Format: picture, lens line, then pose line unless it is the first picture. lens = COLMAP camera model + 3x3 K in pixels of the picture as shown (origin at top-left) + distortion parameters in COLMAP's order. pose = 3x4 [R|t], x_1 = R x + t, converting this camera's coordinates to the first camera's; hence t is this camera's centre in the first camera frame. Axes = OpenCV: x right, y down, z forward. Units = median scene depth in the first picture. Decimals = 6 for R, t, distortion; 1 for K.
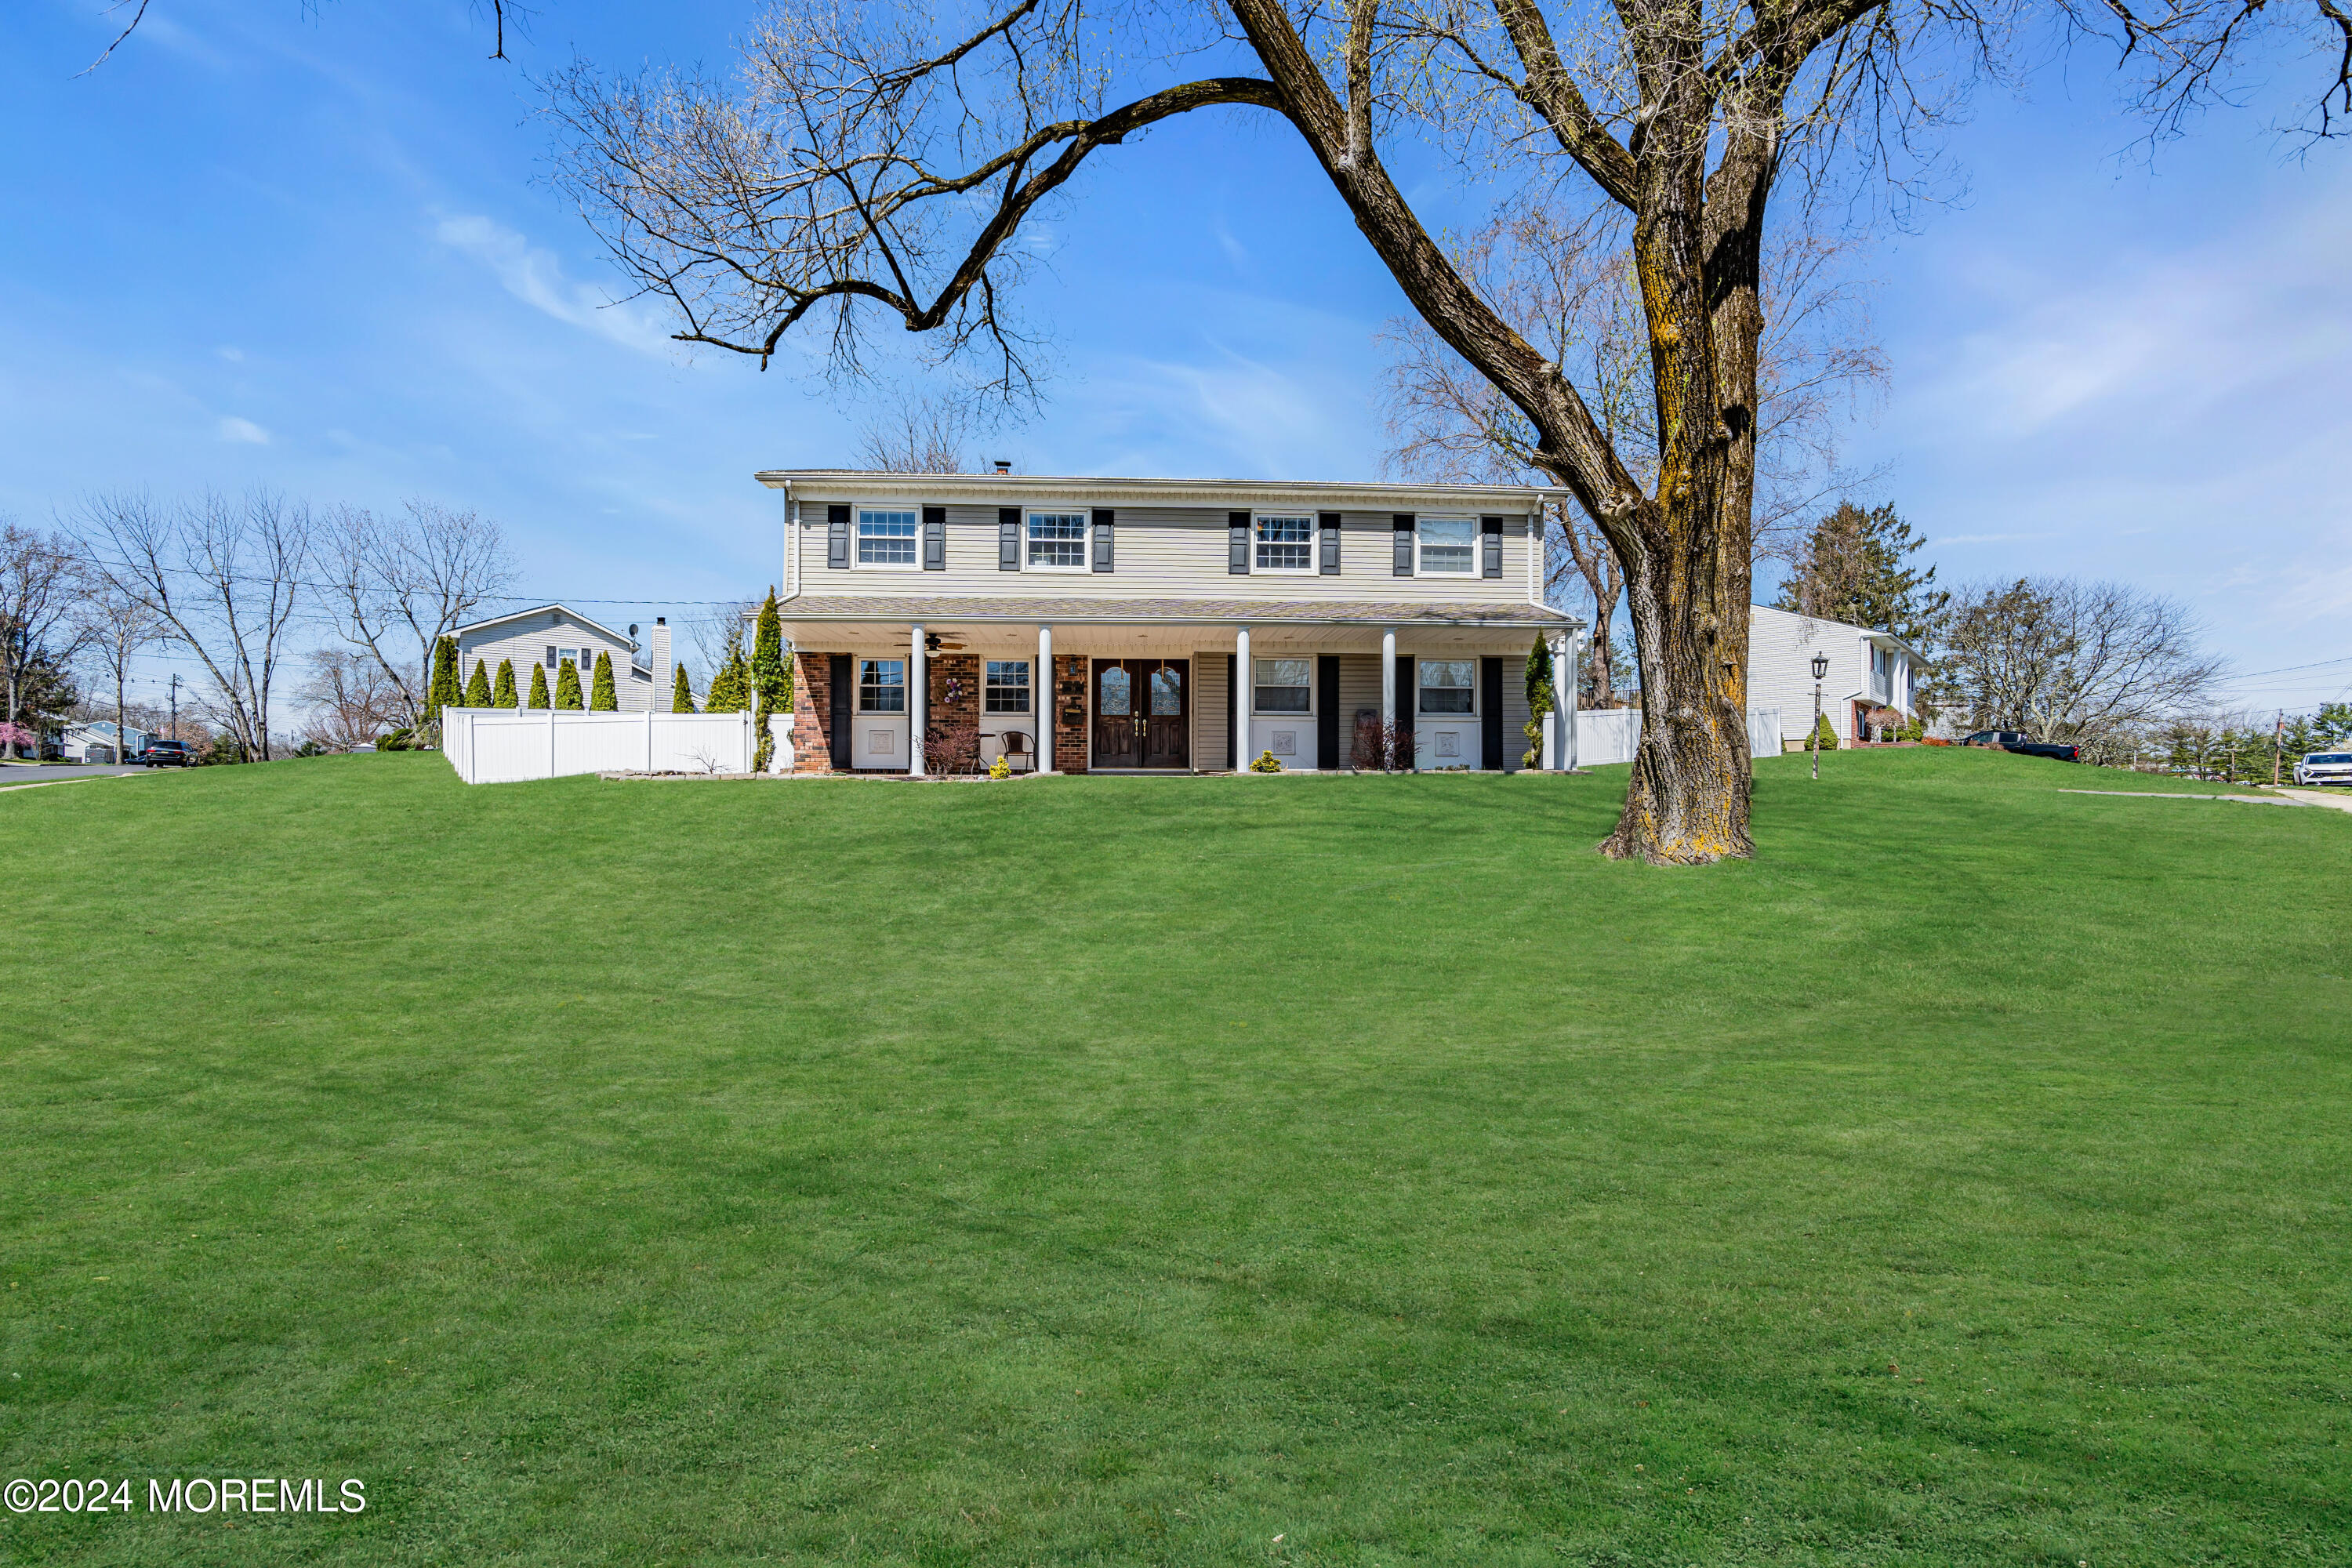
lens RADIAL K [[1056.6, 0, 1182.3], [0, 1056.6, 791.8], [0, 0, 1]] dist [-0.010341, 0.004903]
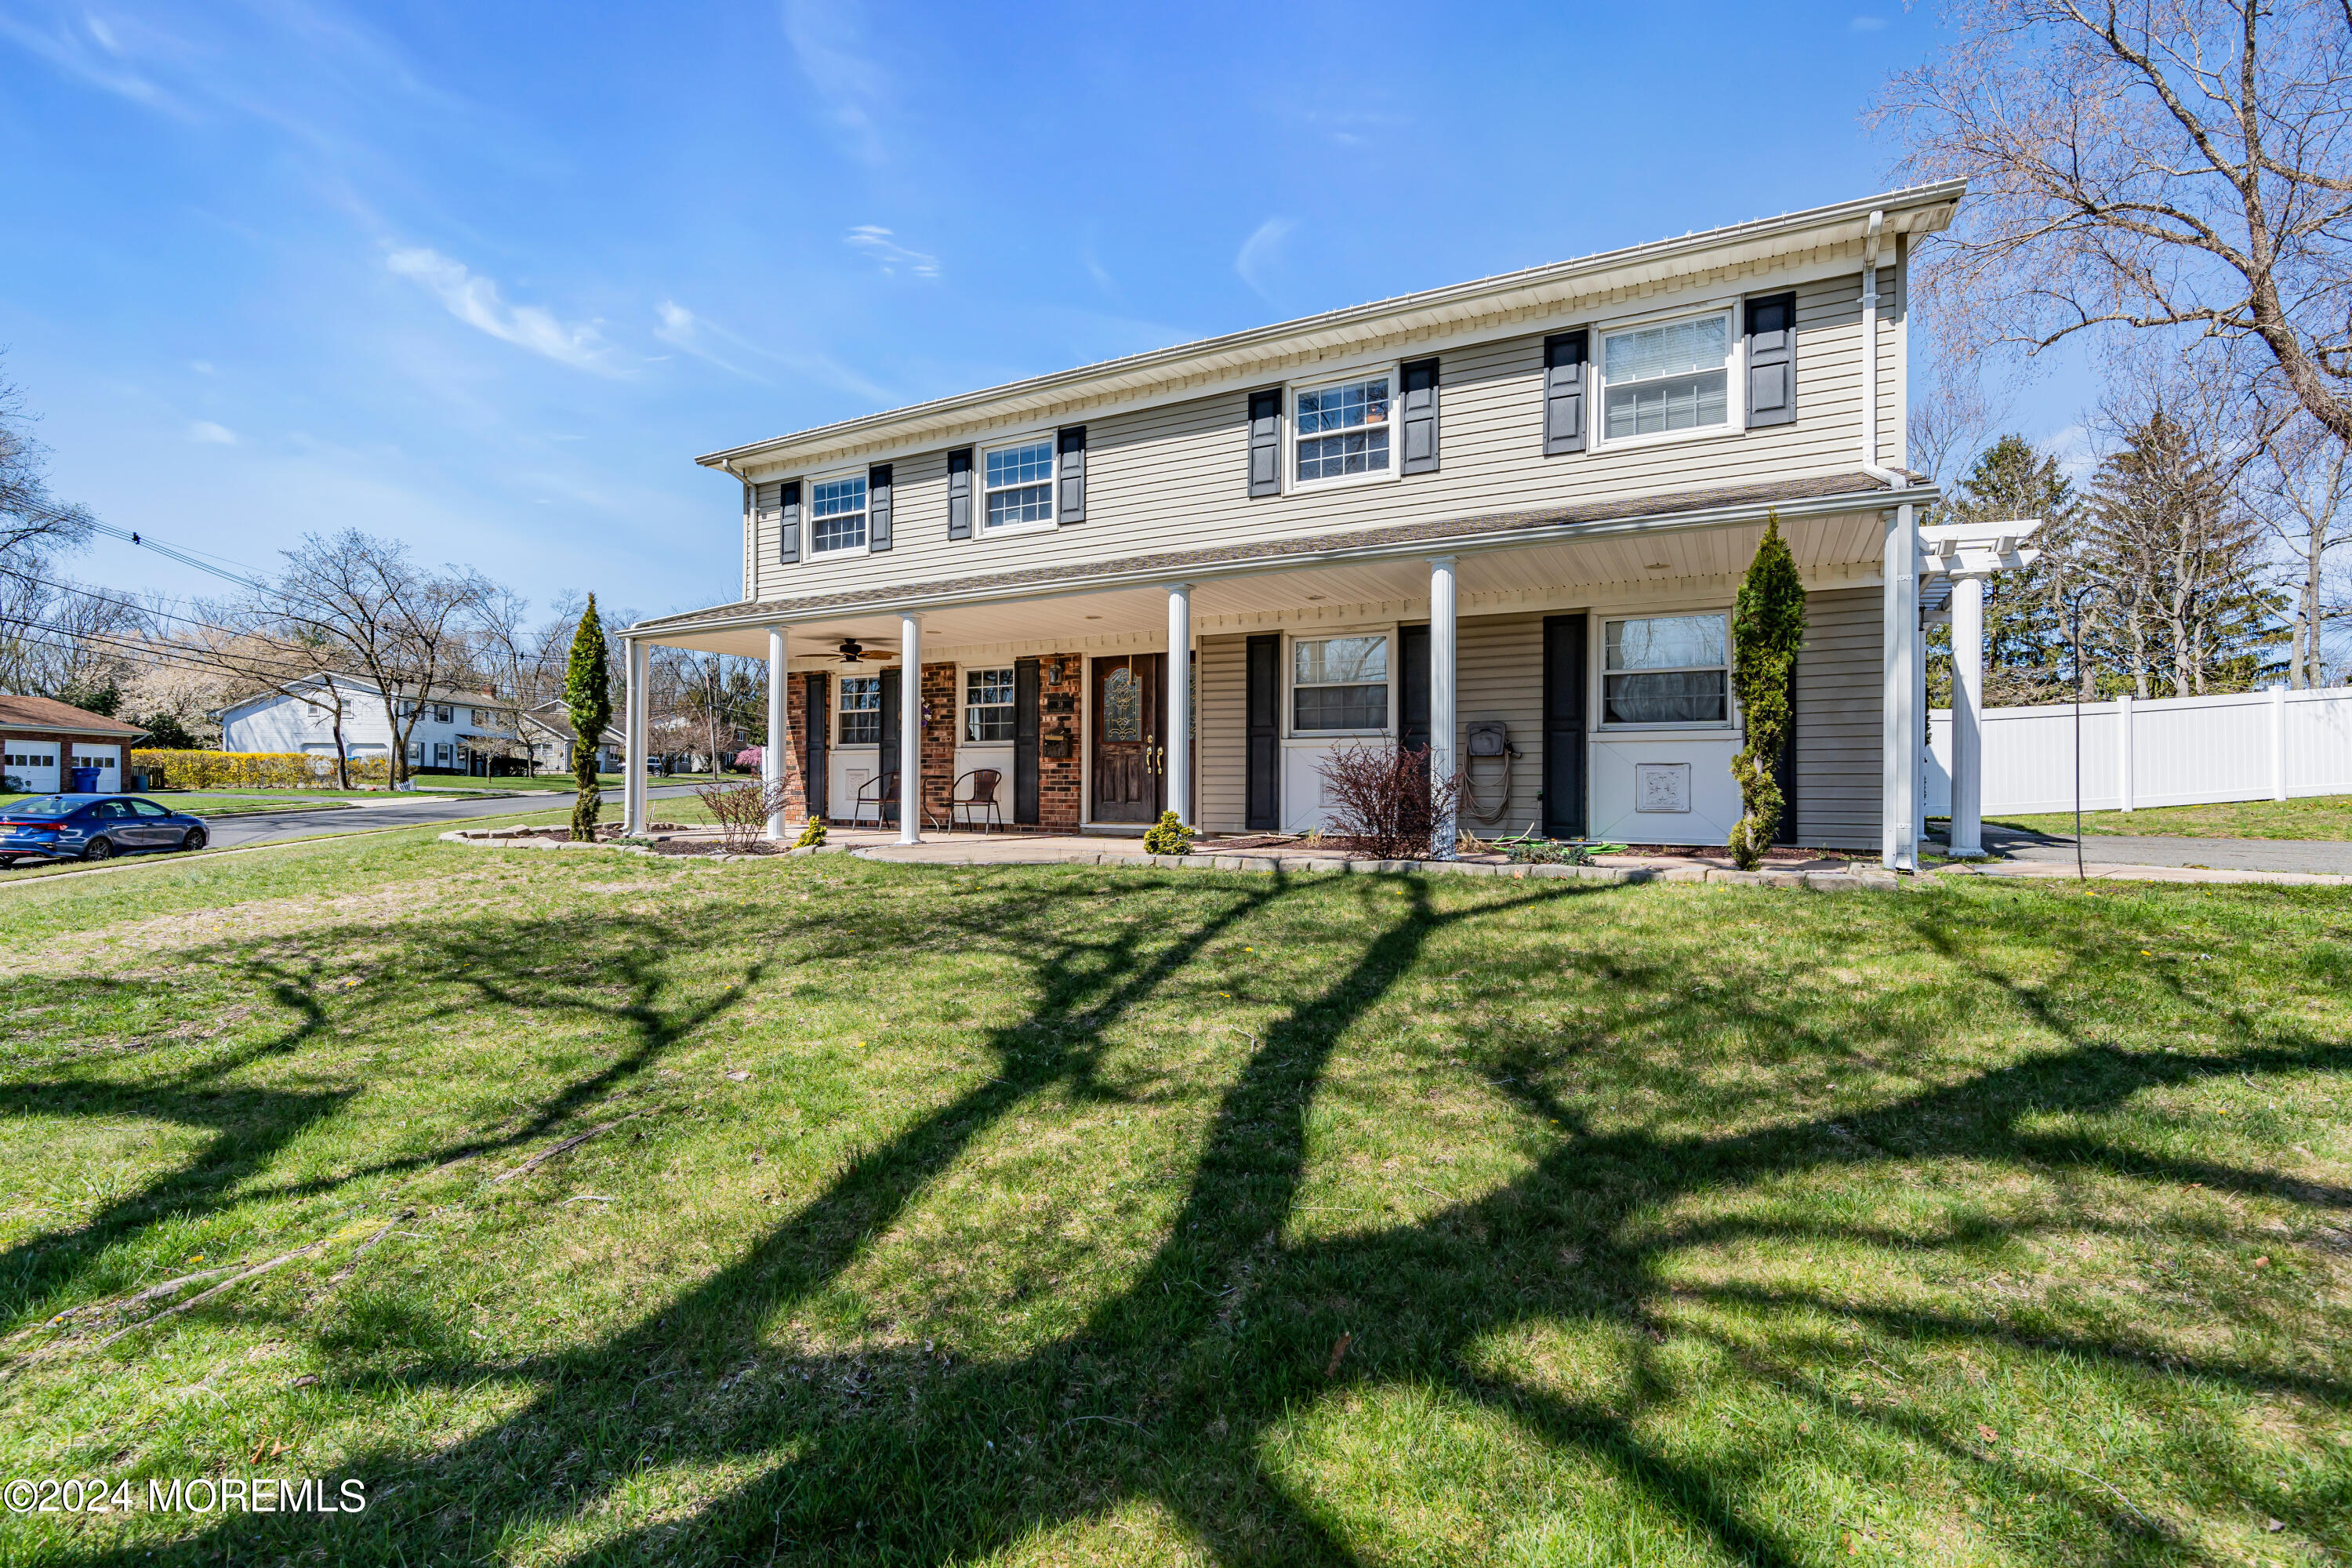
lens RADIAL K [[1056.6, 0, 1182.3], [0, 1056.6, 791.8], [0, 0, 1]] dist [-0.010341, 0.004903]
pose [[0.851001, 0.002663, -0.525158, 0.318717], [-0.000496, 0.999991, 0.004267, -0.045663], [0.525165, -0.003371, 0.850994, 0.475642]]
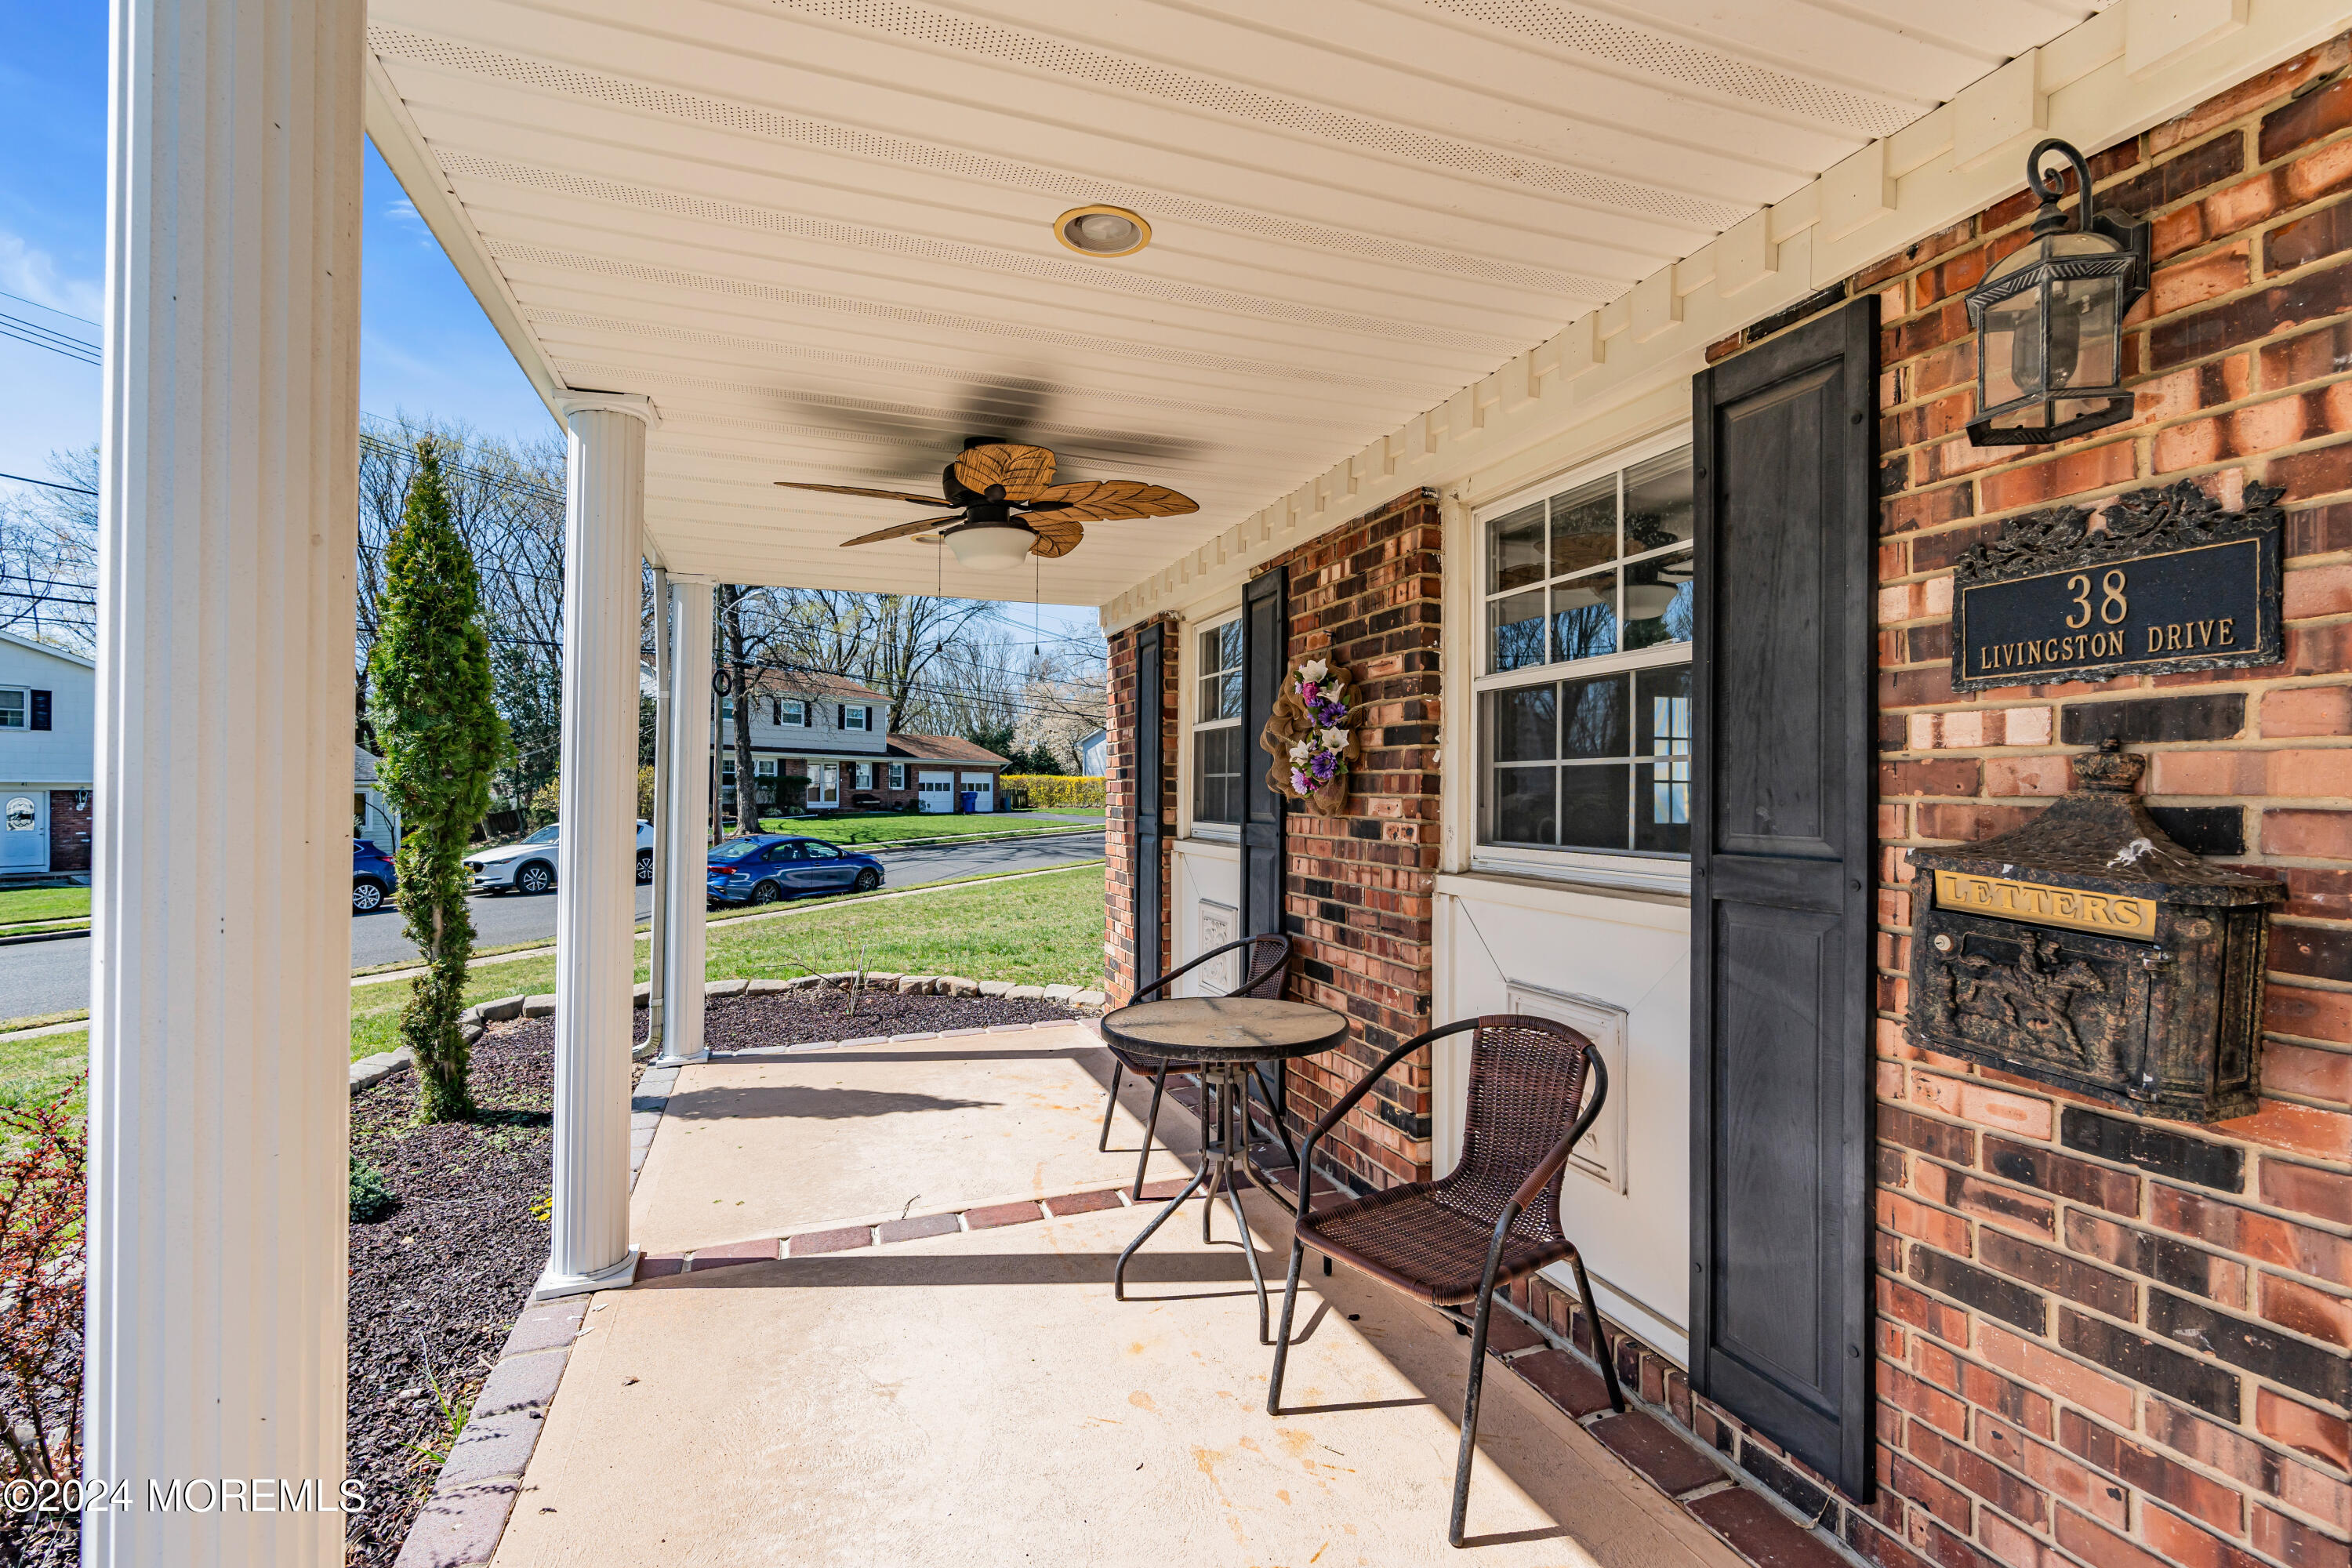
lens RADIAL K [[1056.6, 0, 1182.3], [0, 1056.6, 791.8], [0, 0, 1]] dist [-0.010341, 0.004903]
pose [[0.287657, -0.001729, -0.957732, -0.050514], [0.001011, 0.999998, -0.001502, -0.084779], [0.957733, -0.000536, 0.287658, 0.926261]]
